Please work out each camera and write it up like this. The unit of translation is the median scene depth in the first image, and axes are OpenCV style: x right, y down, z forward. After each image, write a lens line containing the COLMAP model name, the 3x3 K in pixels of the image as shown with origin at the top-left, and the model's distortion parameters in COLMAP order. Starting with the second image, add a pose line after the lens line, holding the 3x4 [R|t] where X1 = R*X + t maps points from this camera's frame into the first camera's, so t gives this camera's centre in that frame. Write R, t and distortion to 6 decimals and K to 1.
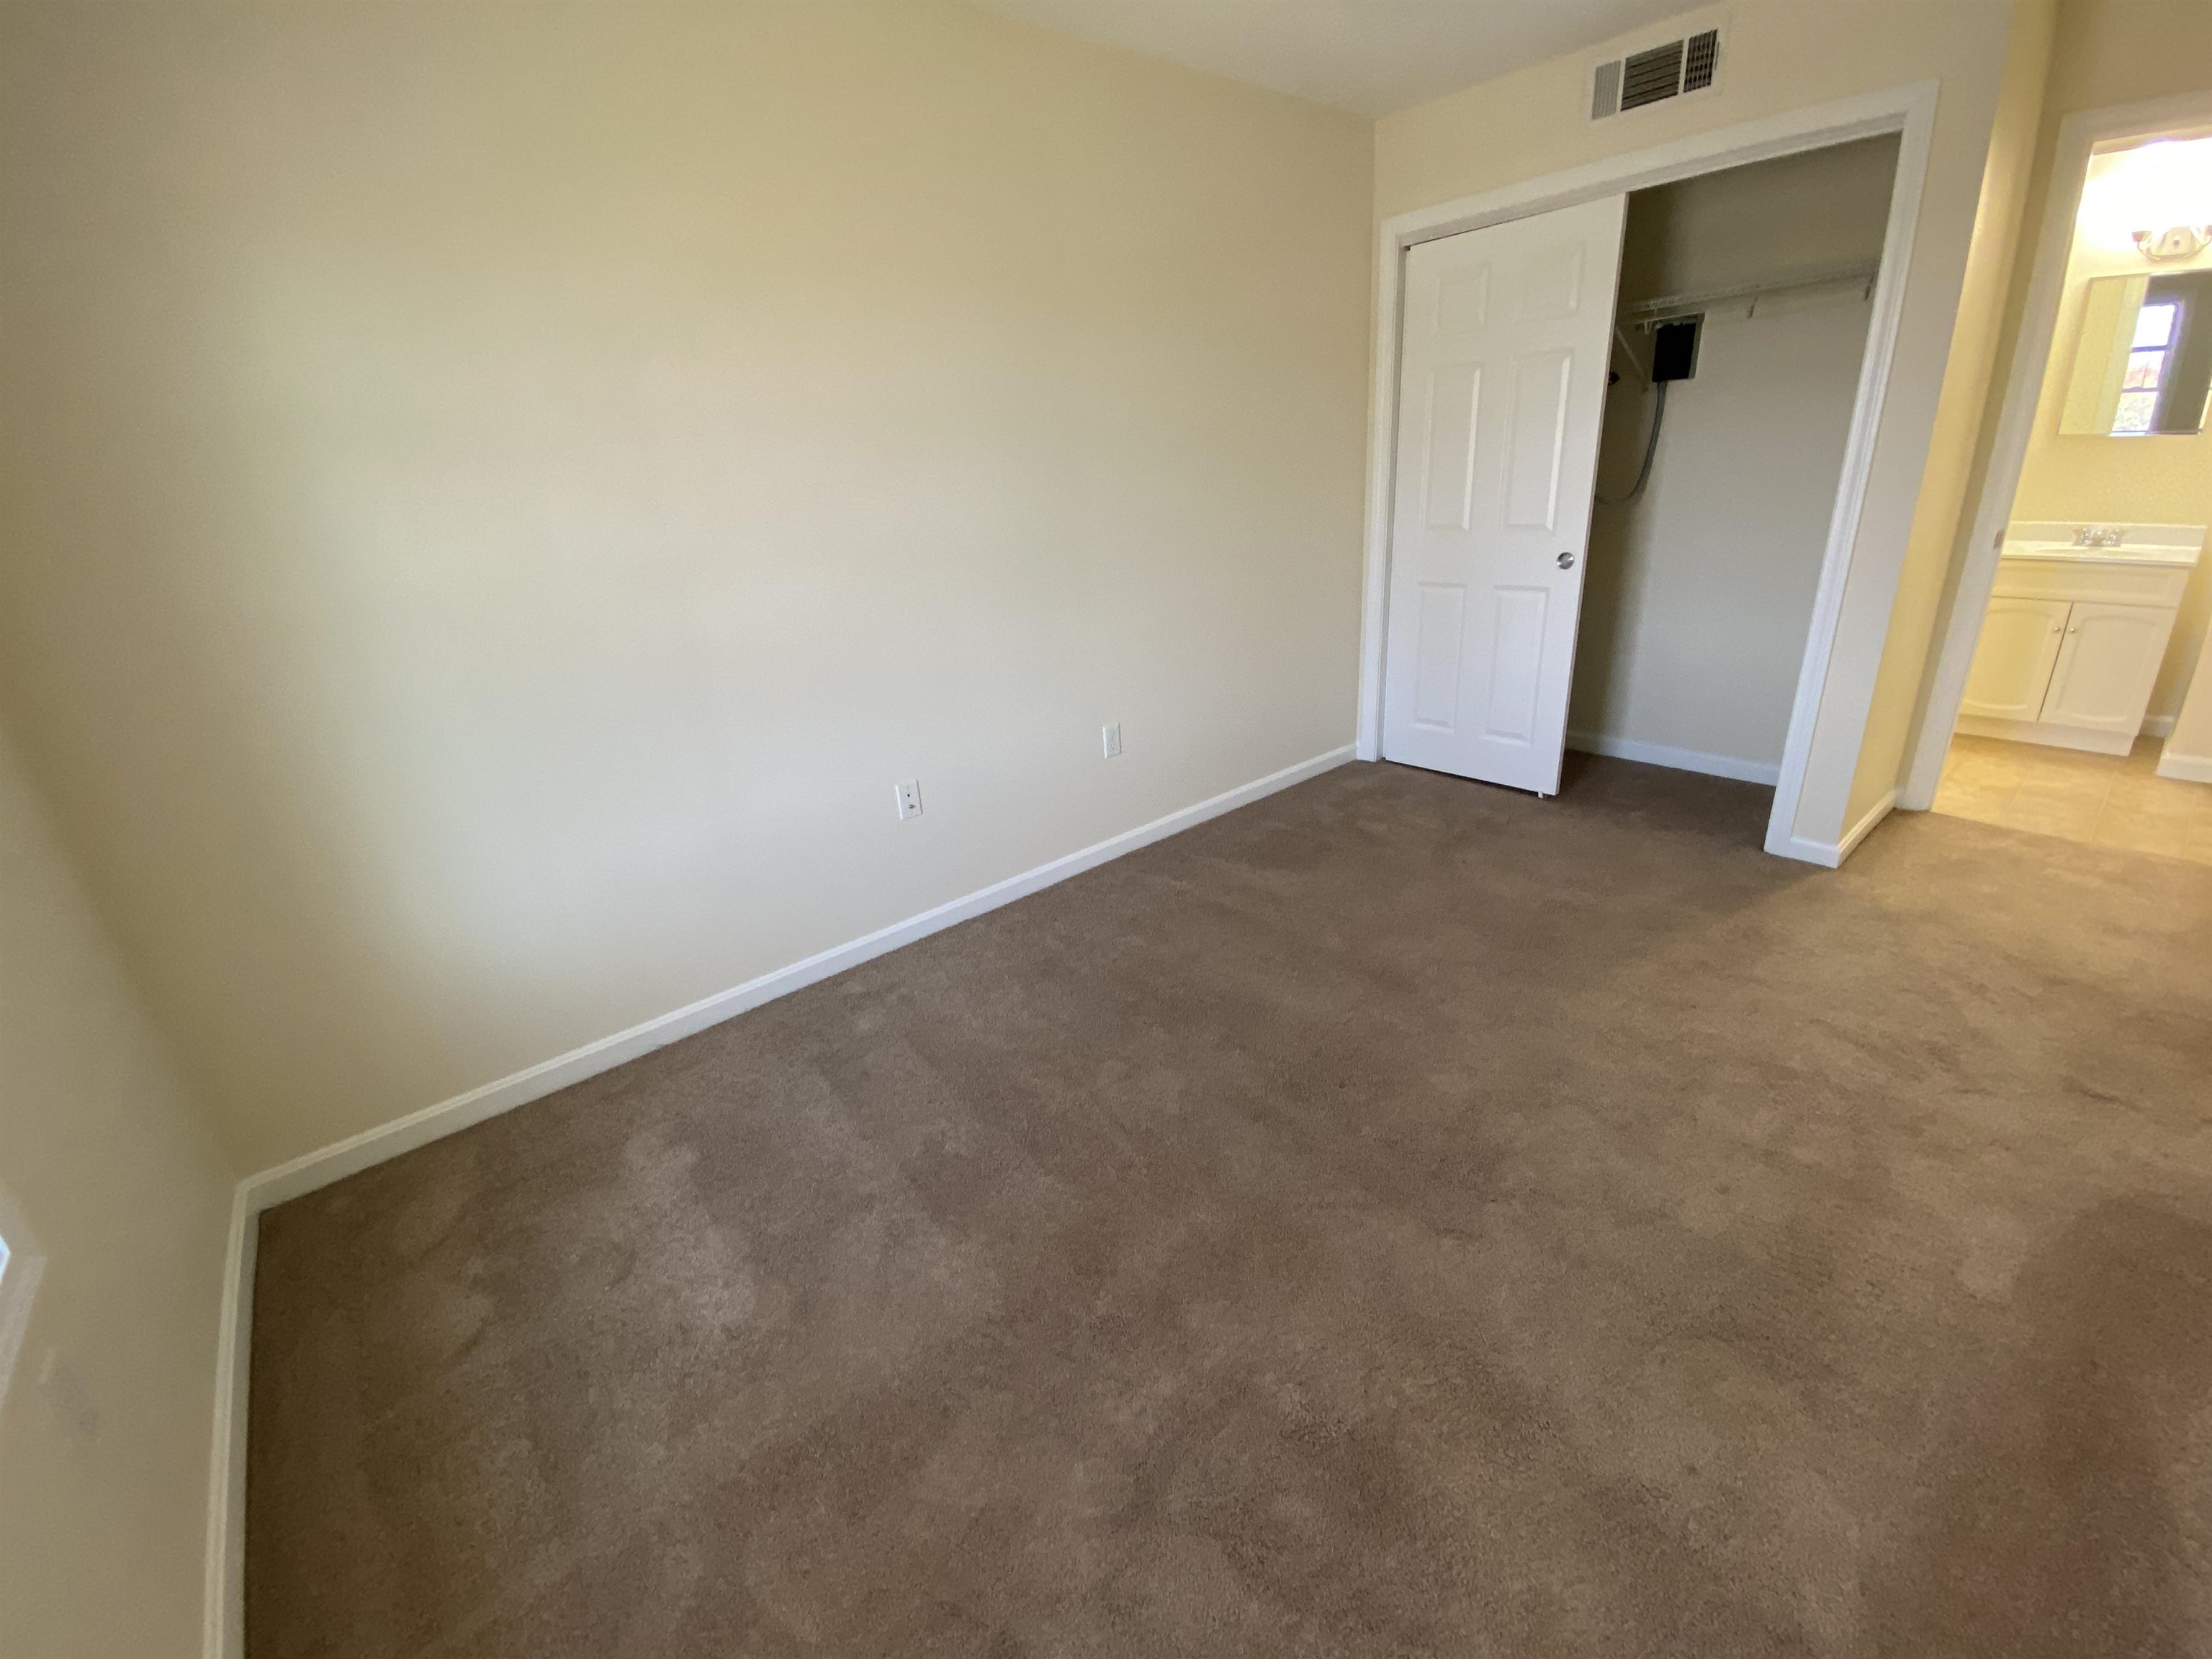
lens RADIAL K [[907.4, 0, 1106.0], [0, 907.4, 829.5], [0, 0, 1]] dist [0.025445, -0.022996]
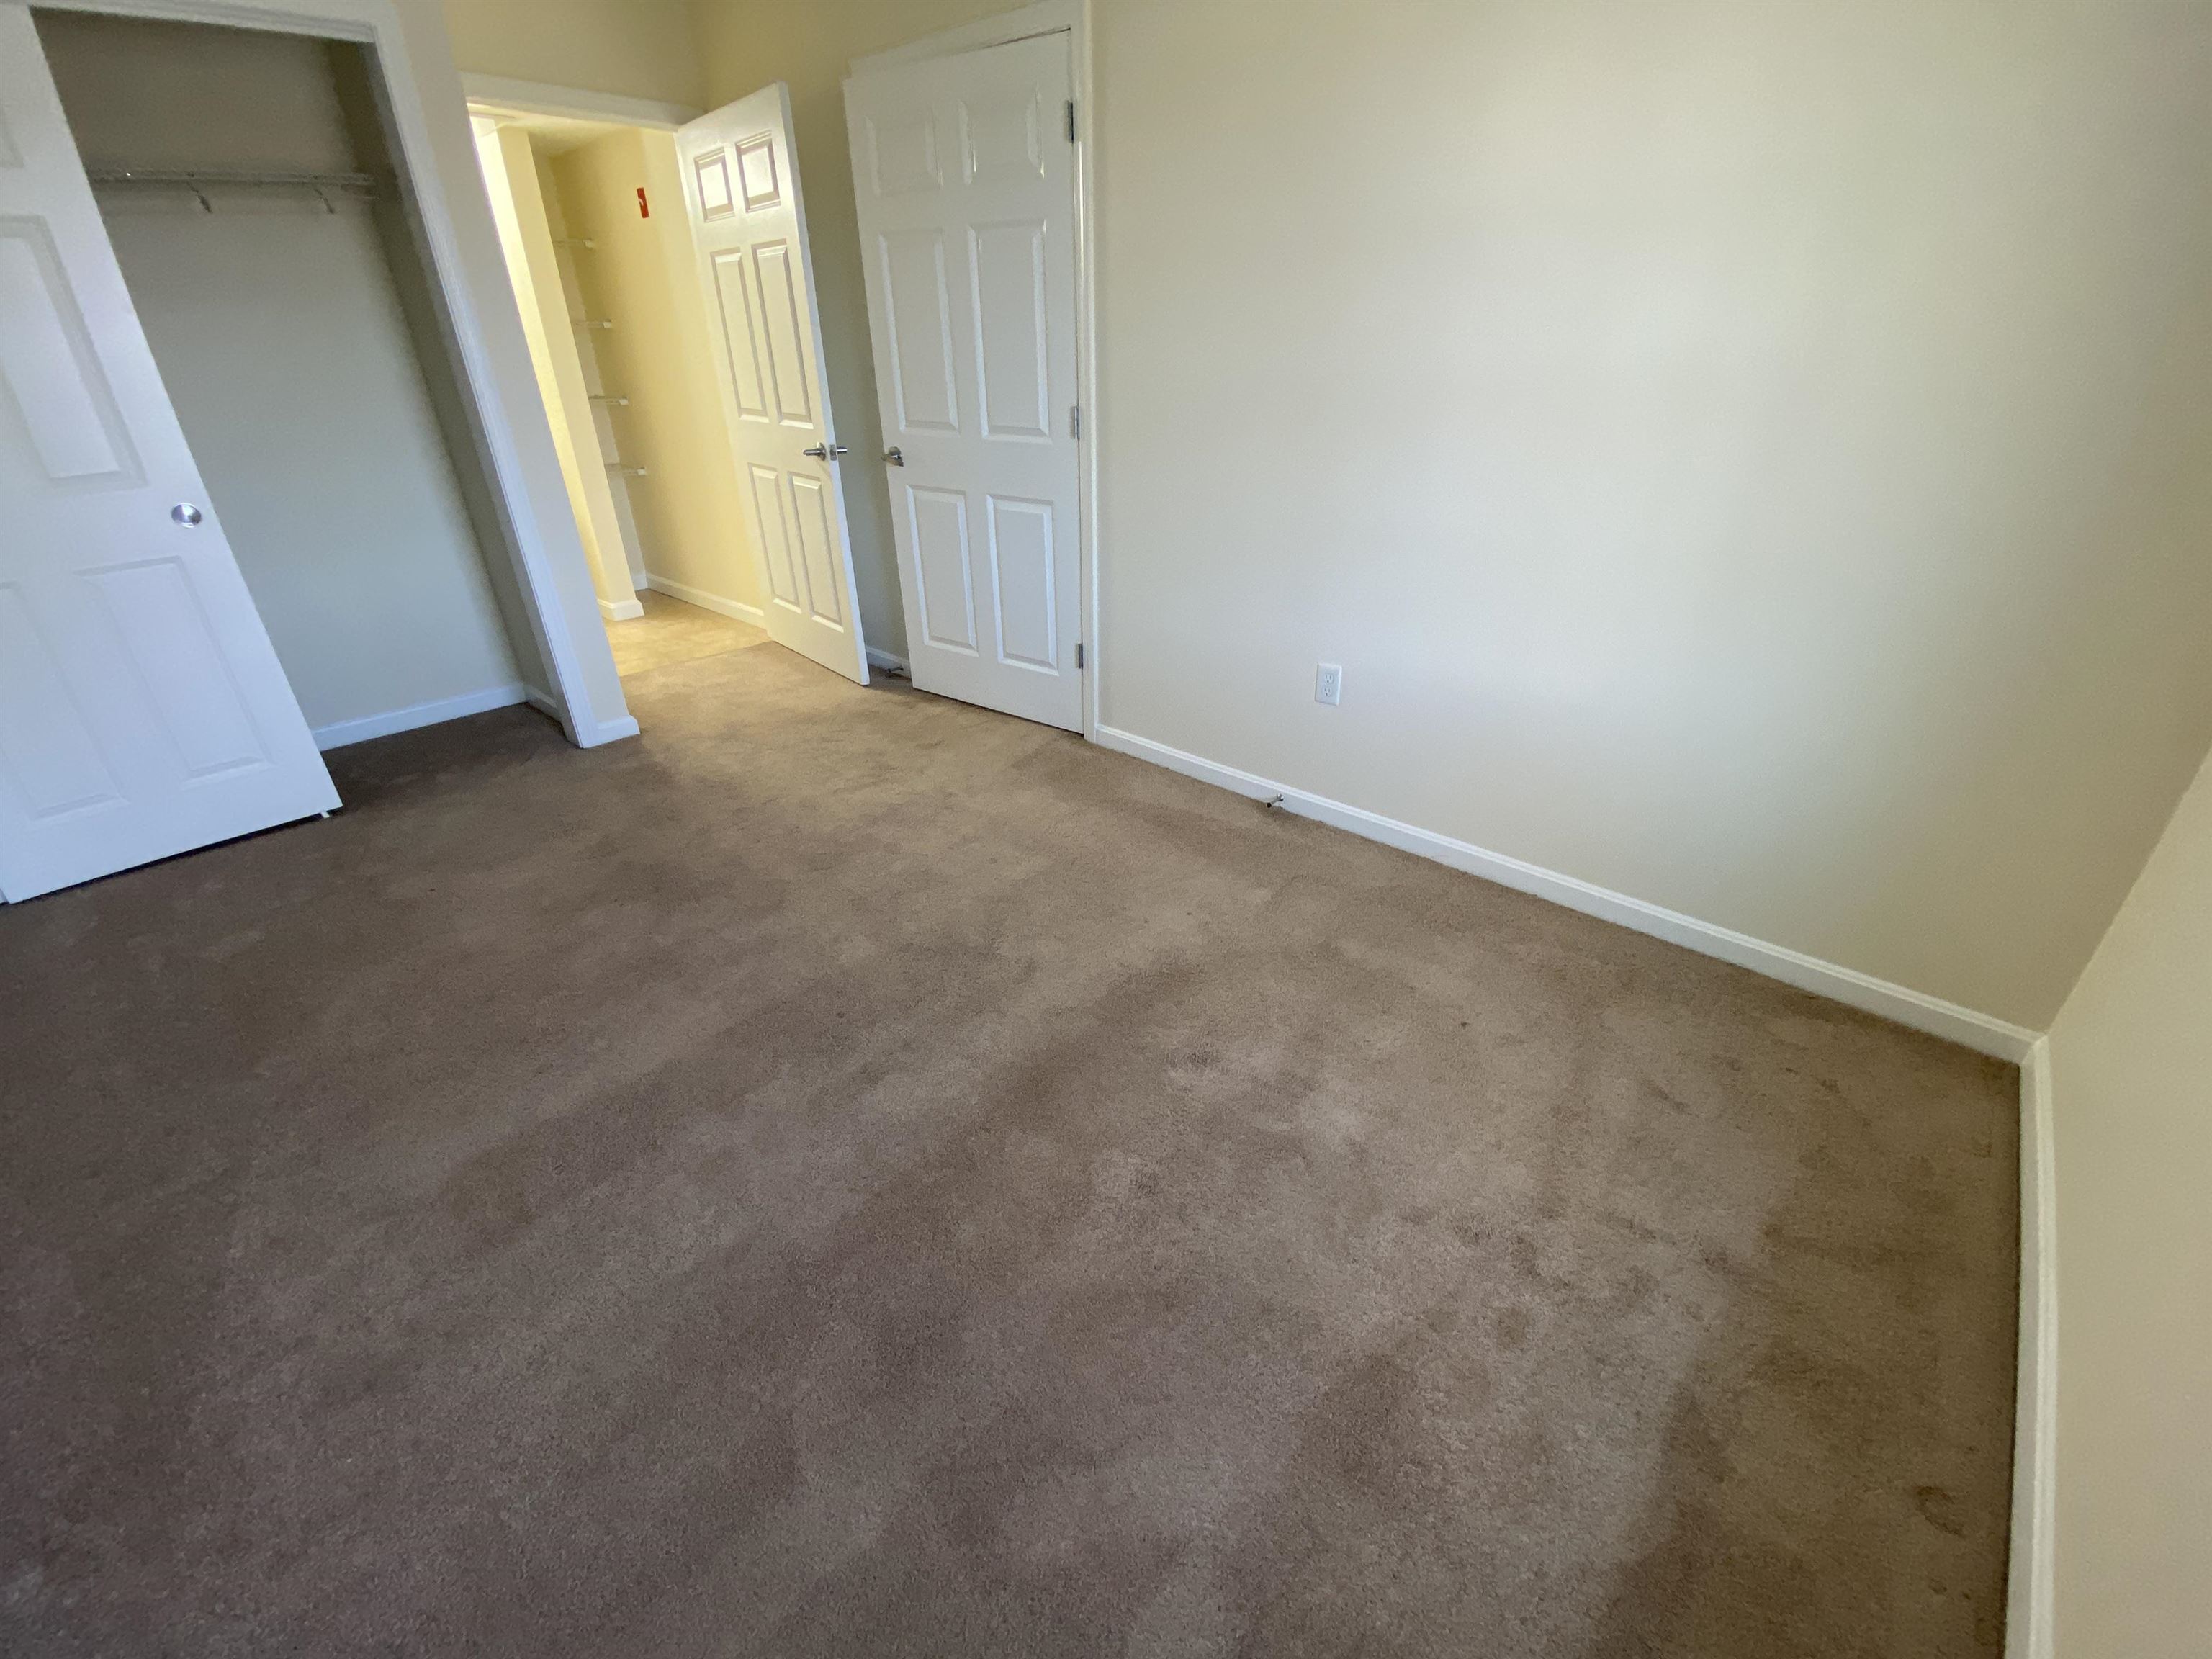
lens RADIAL K [[907.4, 0, 1106.0], [0, 907.4, 829.5], [0, 0, 1]] dist [0.025445, -0.022996]
pose [[-0.168859, -0.398518, 0.901482, -0.422440], [0.376168, 0.819329, 0.432662, -0.139855], [-0.911035, 0.412168, 0.011559, 0.475664]]
